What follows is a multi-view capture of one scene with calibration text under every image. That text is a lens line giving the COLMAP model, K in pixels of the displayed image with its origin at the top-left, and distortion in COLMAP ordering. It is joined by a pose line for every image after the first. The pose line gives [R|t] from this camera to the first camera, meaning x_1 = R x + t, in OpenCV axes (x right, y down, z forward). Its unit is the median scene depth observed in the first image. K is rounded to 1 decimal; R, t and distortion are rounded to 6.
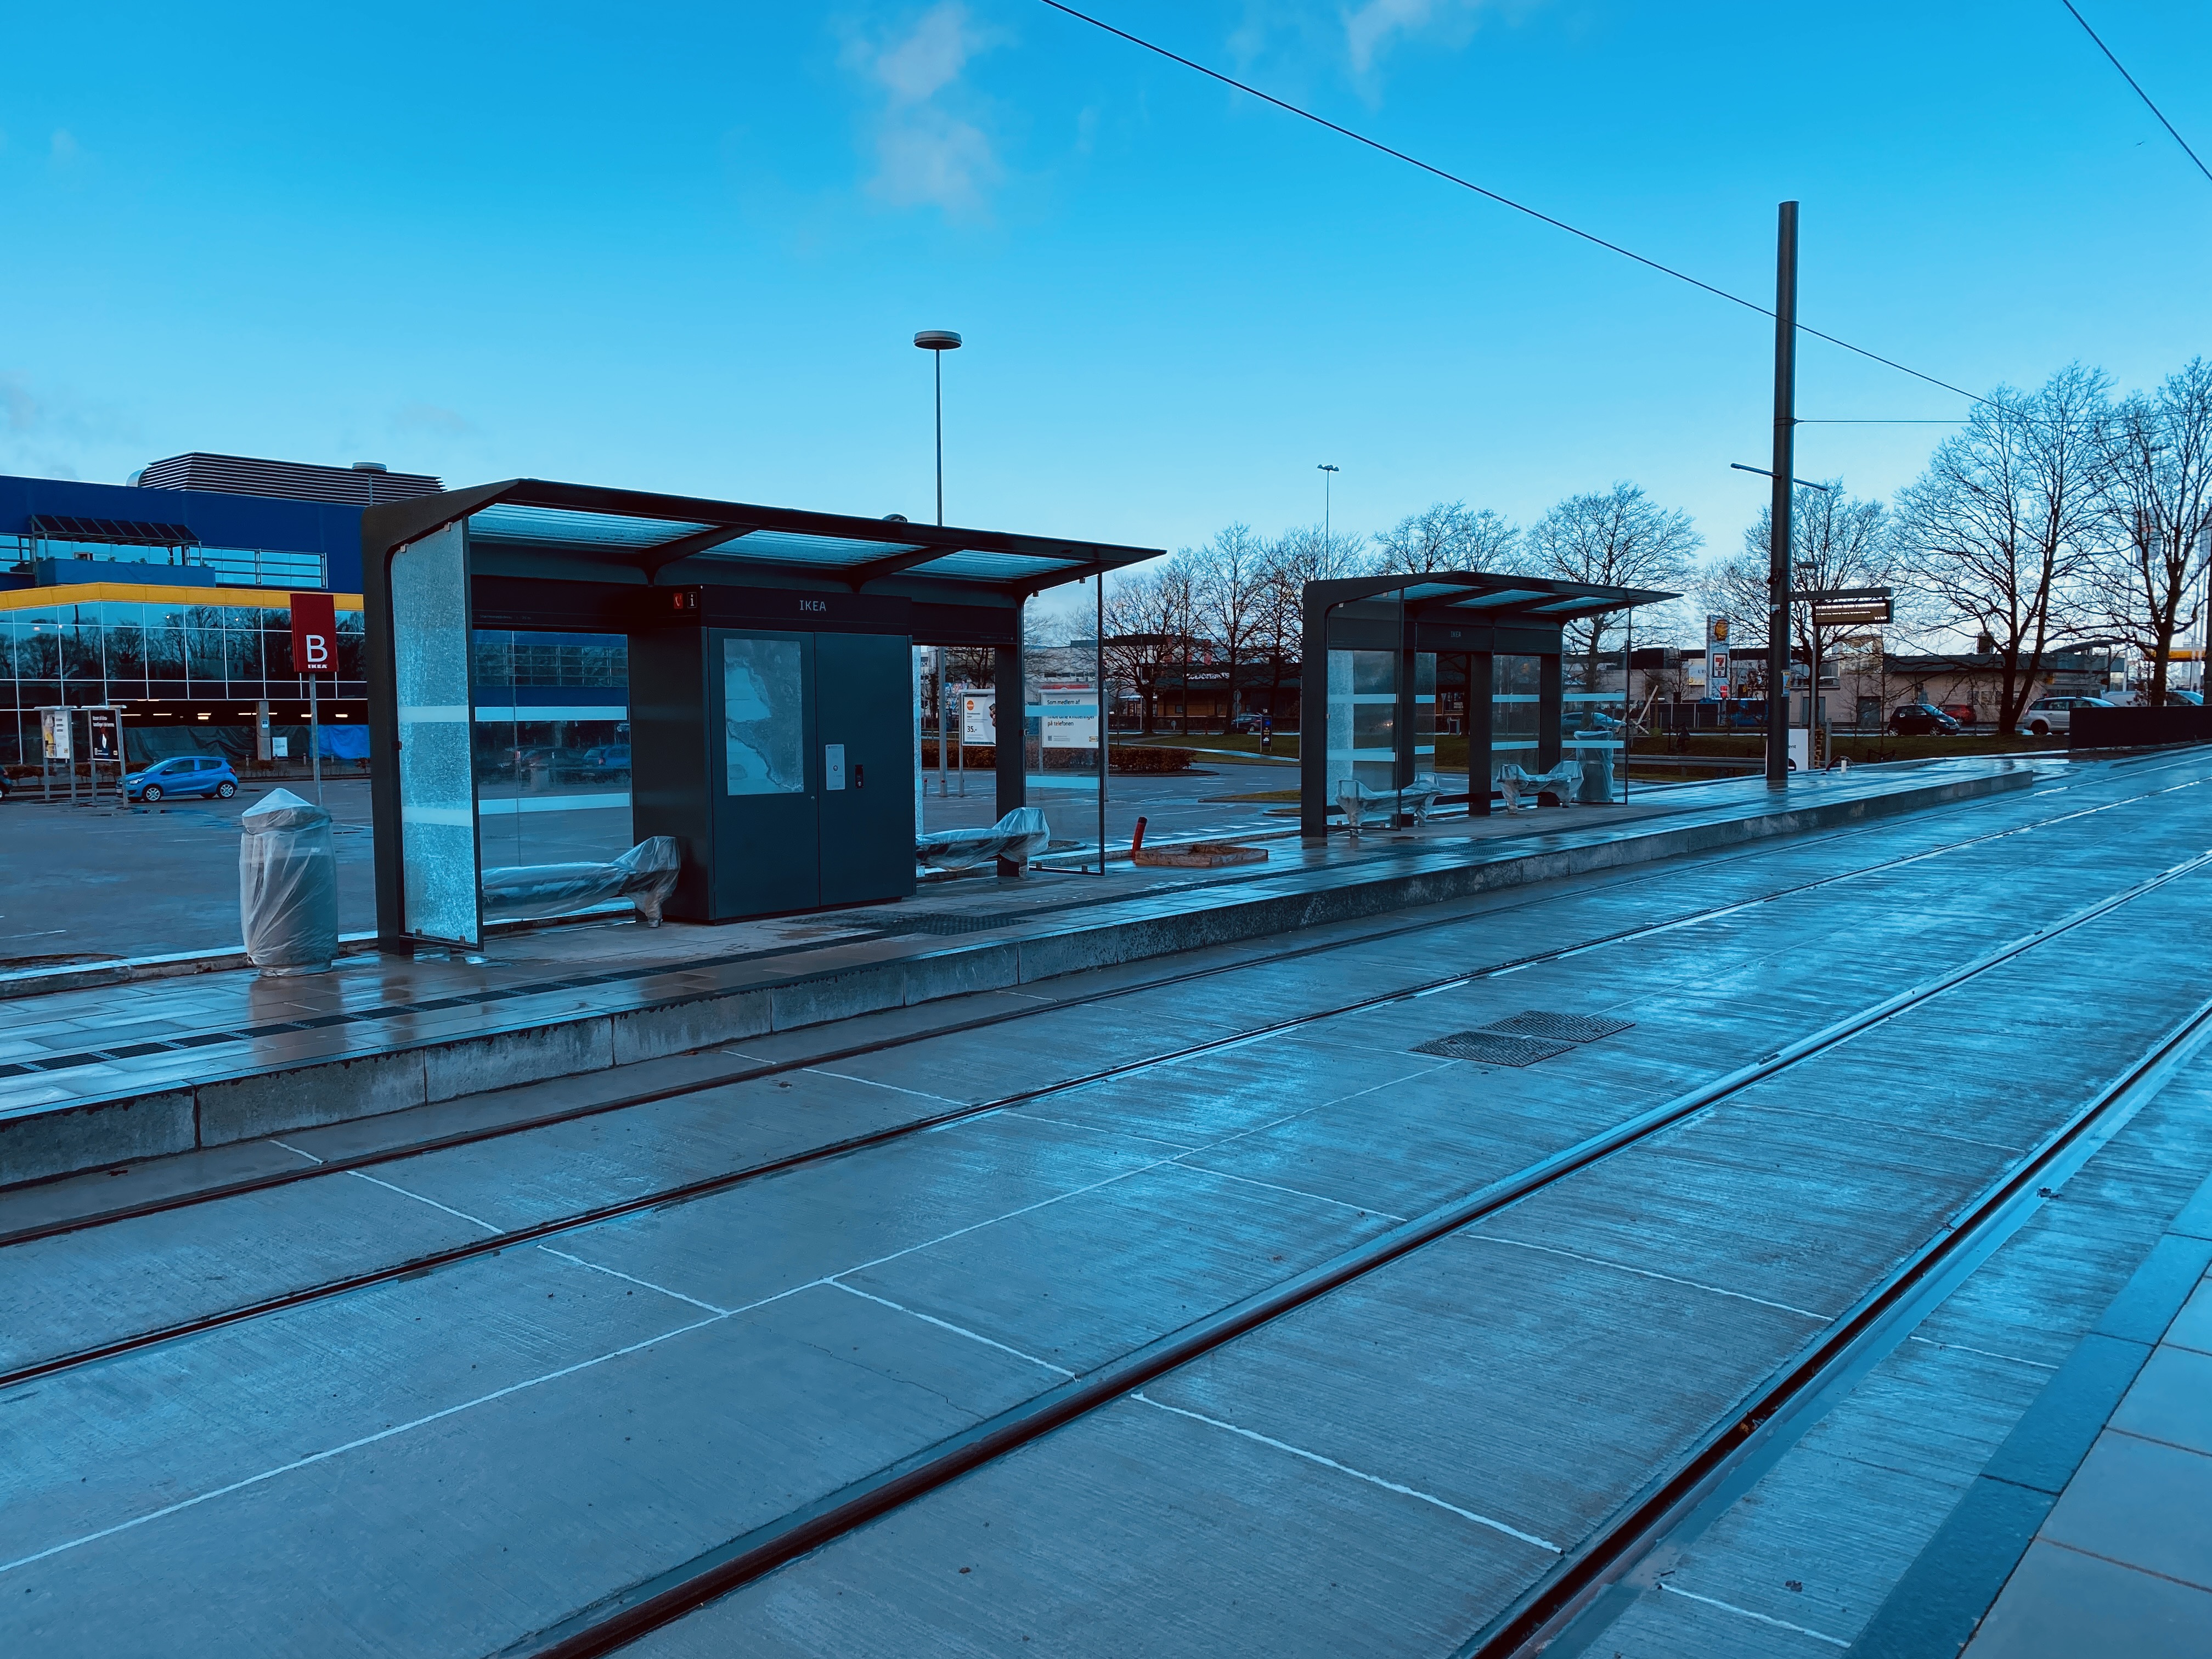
lens RADIAL K [[1673.0, 0, 1085.1], [0, 1673.0, 836.0], [0, 0, 1]] dist [0.060665, -0.073612]
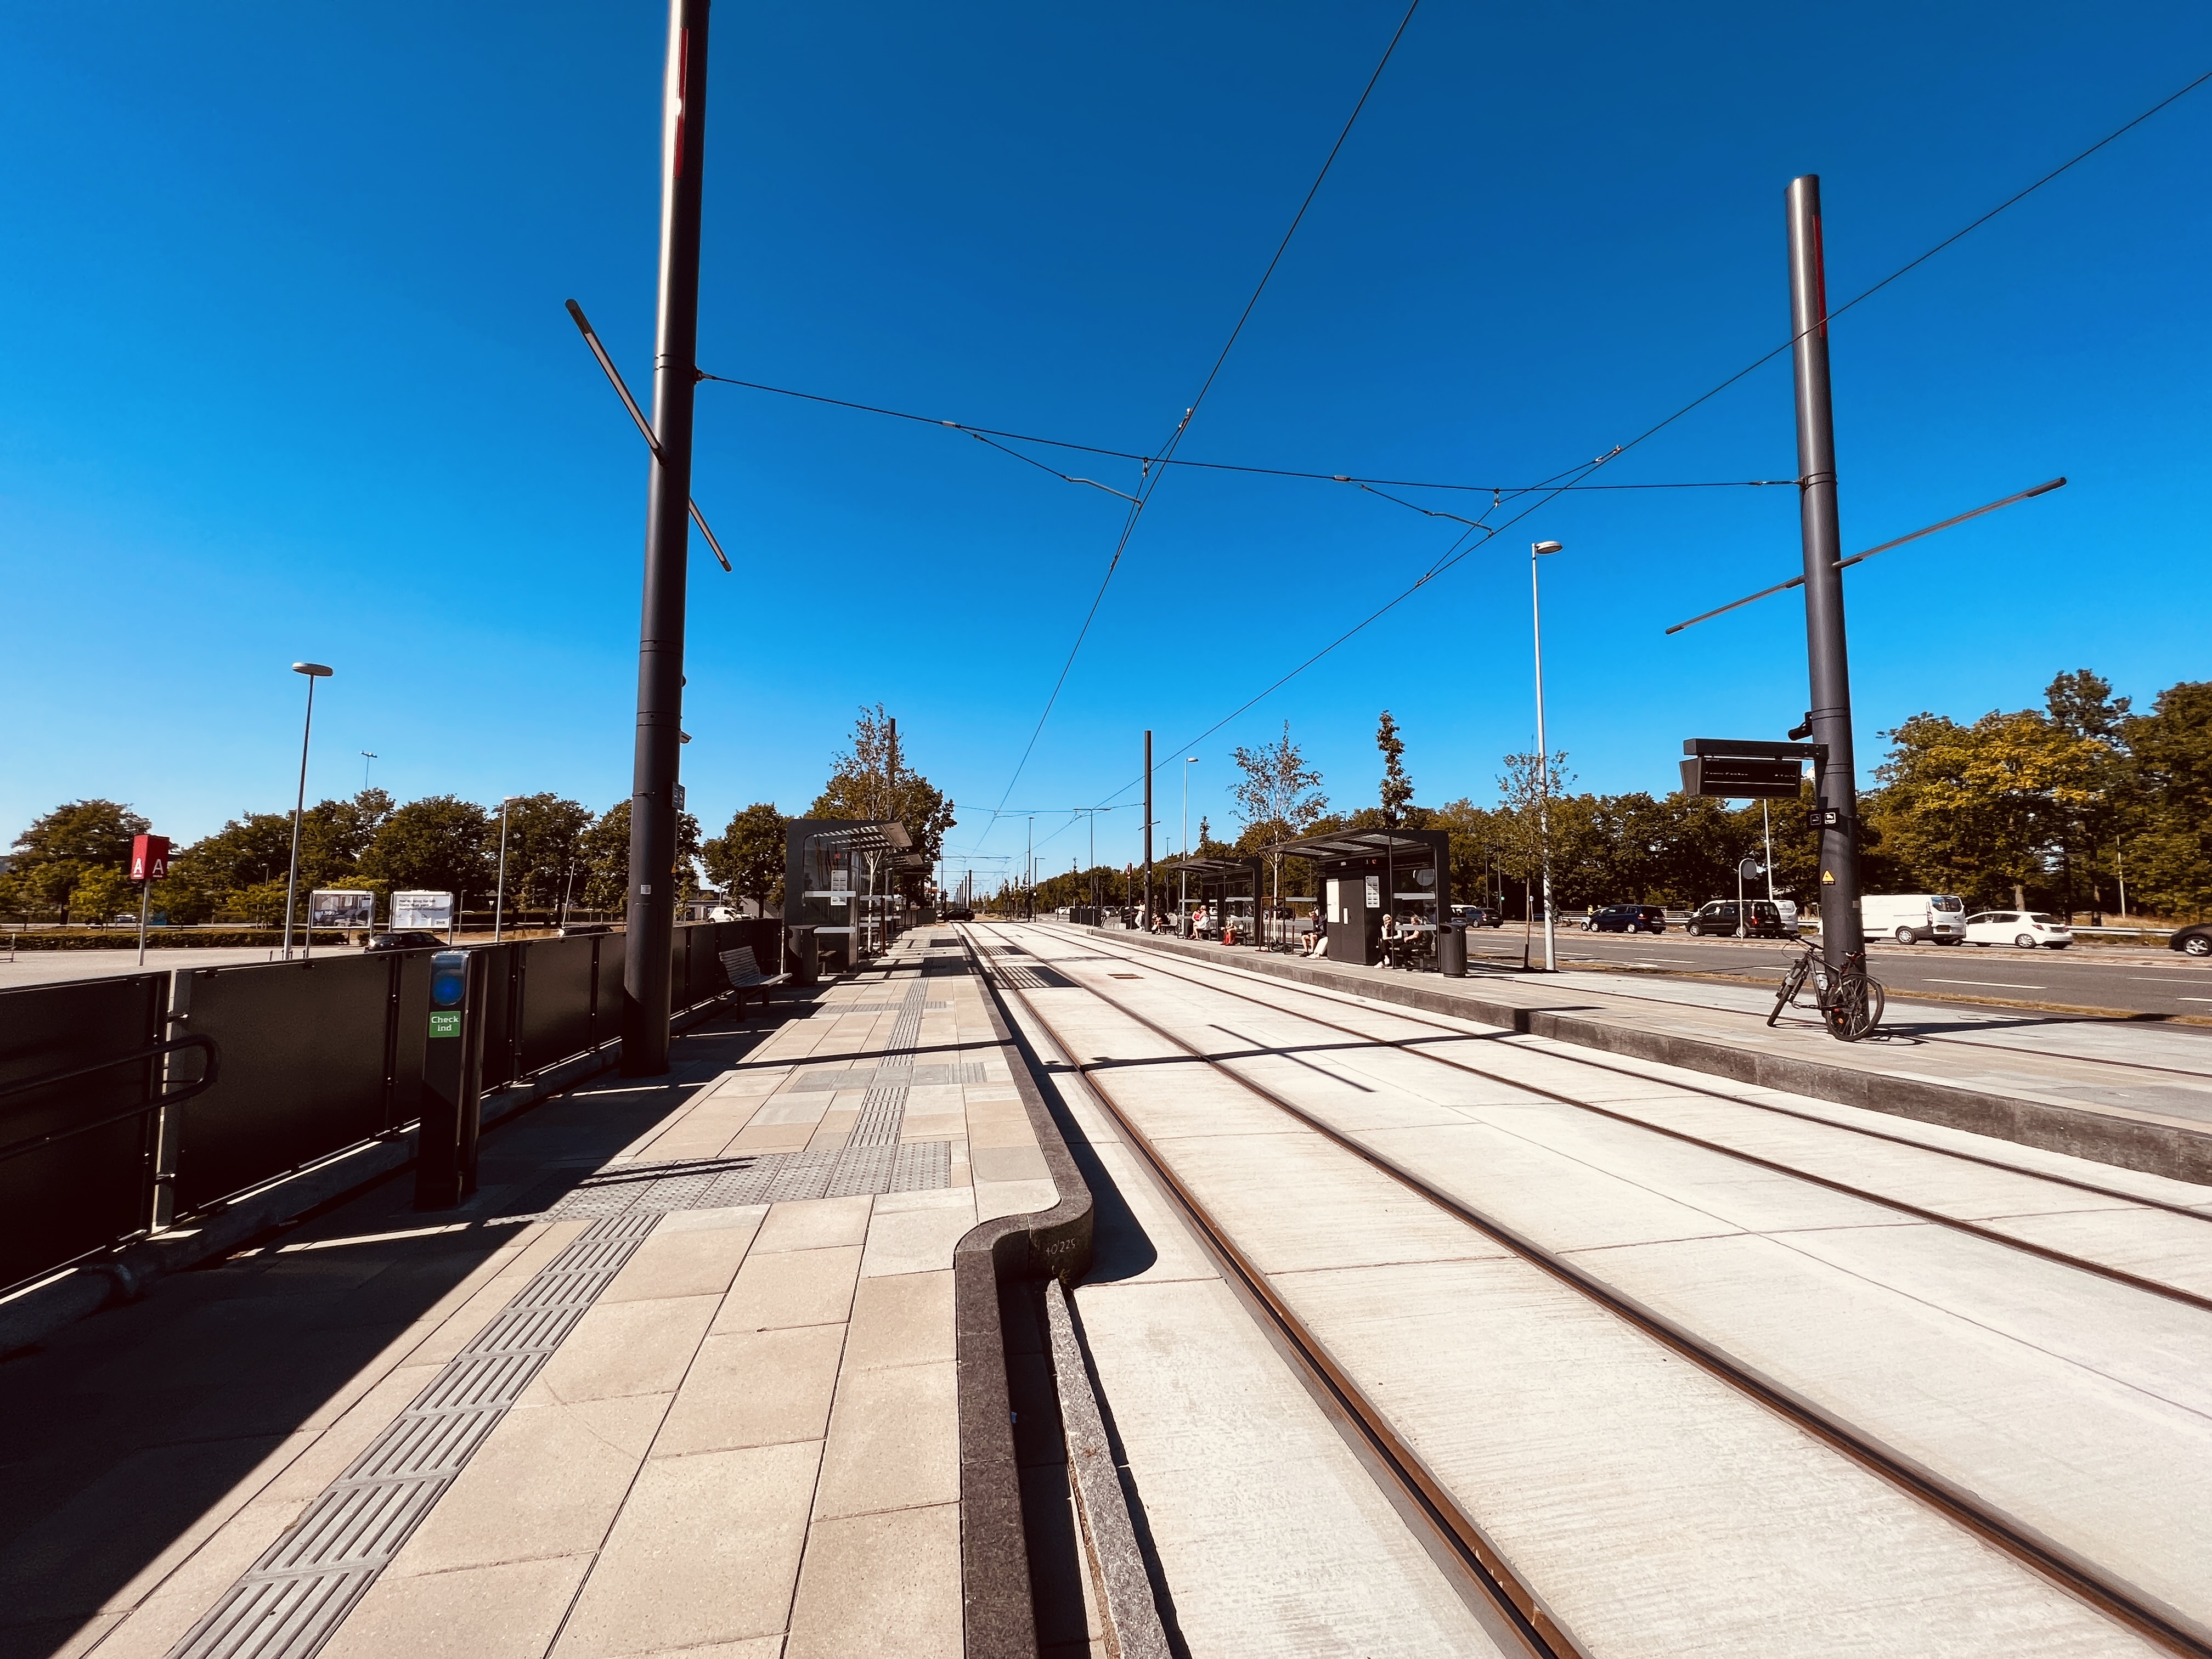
lens RADIAL K [[889.5, 0, 1106.1], [0, 889.5, 836.9], [0, 0, 1]] dist [-0.004631, 0.002082]
pose [[0.619958, 0.071791, 0.781344, -0.233010], [0.056166, 0.989191, -0.135453, 0.011276], [-0.782622, 0.127860, 0.609224, -0.053672]]
